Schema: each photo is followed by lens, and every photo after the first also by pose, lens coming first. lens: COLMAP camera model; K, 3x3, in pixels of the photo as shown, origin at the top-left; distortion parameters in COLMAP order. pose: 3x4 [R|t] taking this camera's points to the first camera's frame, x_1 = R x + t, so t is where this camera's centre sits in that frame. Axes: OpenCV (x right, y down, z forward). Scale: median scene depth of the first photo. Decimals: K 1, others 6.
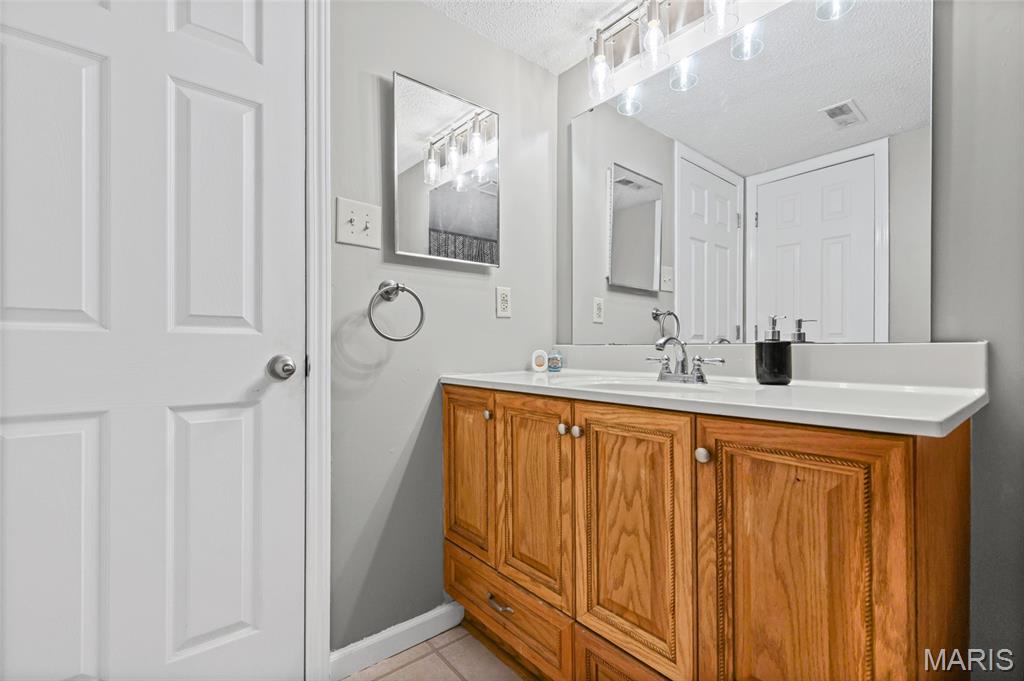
lens RADIAL K [[453.5, 0, 517.0], [0, 453.5, 343.8], [0, 0, 1]] dist [0.003163, 0.000228]
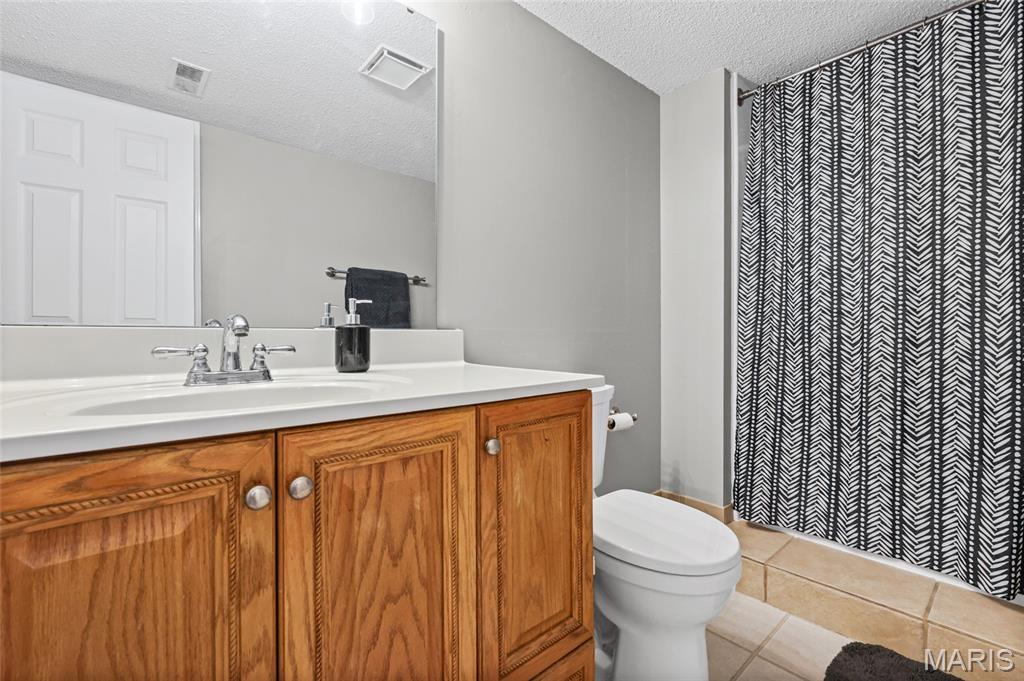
lens RADIAL K [[445.3, 0, 517.1], [0, 445.3, 334.9], [0, 0, 1]] dist [-0.001164, 0.000008]
pose [[-0.024295, 0.001787, 0.999703, -0.428381], [-0.009674, 0.999951, -0.002023, 0.013186], [-0.999658, -0.009720, -0.024276, 0.814622]]
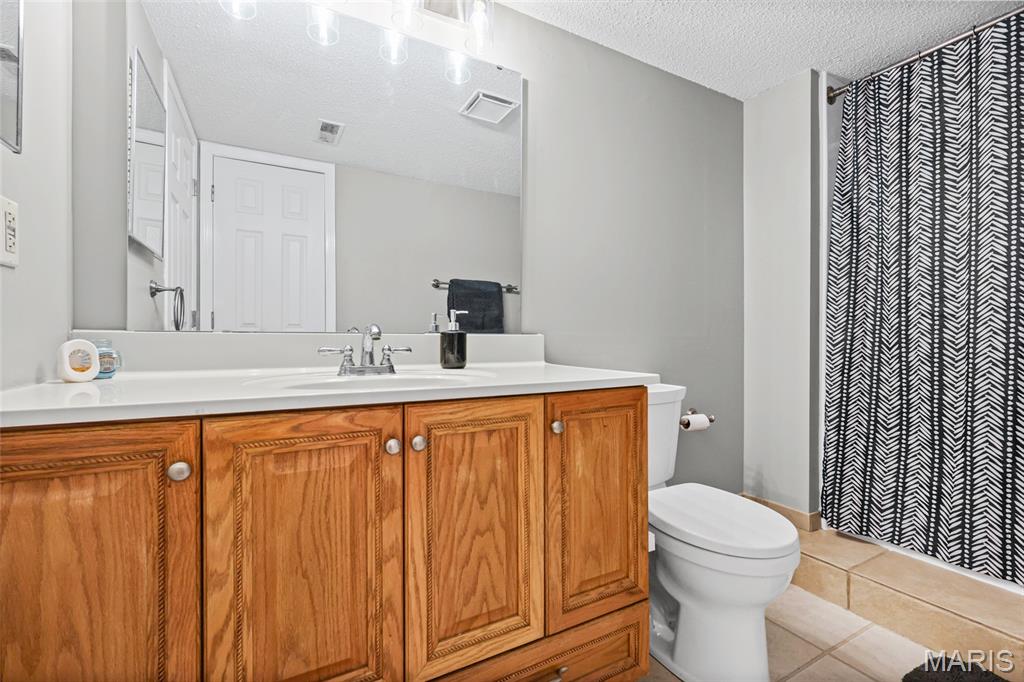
lens RADIAL K [[445.3, 0, 517.1], [0, 445.3, 335.4], [0, 0, 1]] dist [-0.001164, 0.000008]
pose [[0.187587, 0.009251, 0.982204, -0.636296], [-0.011188, 0.999911, -0.007281, 0.011970], [-0.982184, -0.009623, 0.187674, 0.741095]]
